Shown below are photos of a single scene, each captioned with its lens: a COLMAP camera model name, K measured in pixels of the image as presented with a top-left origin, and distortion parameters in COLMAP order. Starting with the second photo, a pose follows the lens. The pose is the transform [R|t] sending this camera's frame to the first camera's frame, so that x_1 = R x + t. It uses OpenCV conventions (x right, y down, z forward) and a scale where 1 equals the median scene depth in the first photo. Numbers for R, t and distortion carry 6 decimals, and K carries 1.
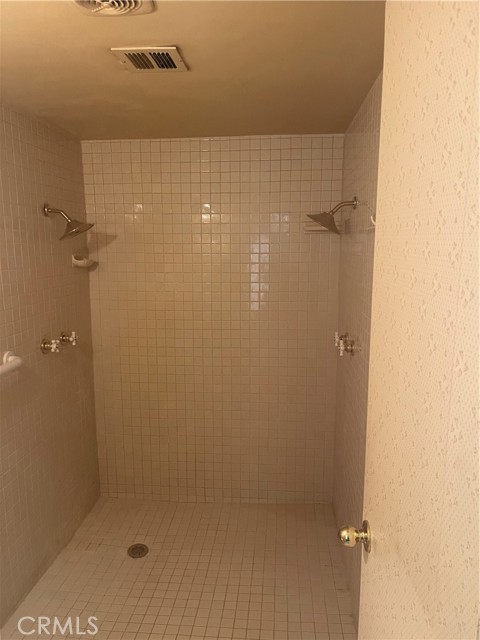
lens RADIAL K [[481.1, 0, 240.8], [0, 481.1, 319.4], [0, 0, 1]] dist [0.041375, -0.035047]
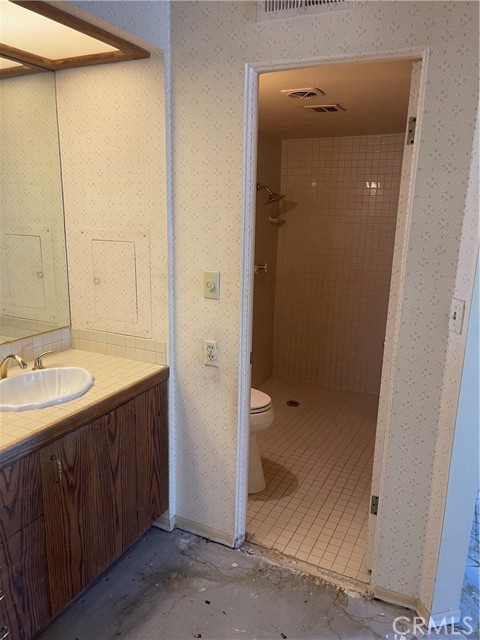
lens RADIAL K [[481.1, 0, 240.0], [0, 481.1, 320.8], [0, 0, 1]] dist [0.041375, -0.035047]
pose [[0.932292, 0.106751, -0.345595, 0.136361], [-0.083190, 0.993125, 0.082352, 0.084831], [0.352011, -0.048026, 0.934763, -0.502970]]
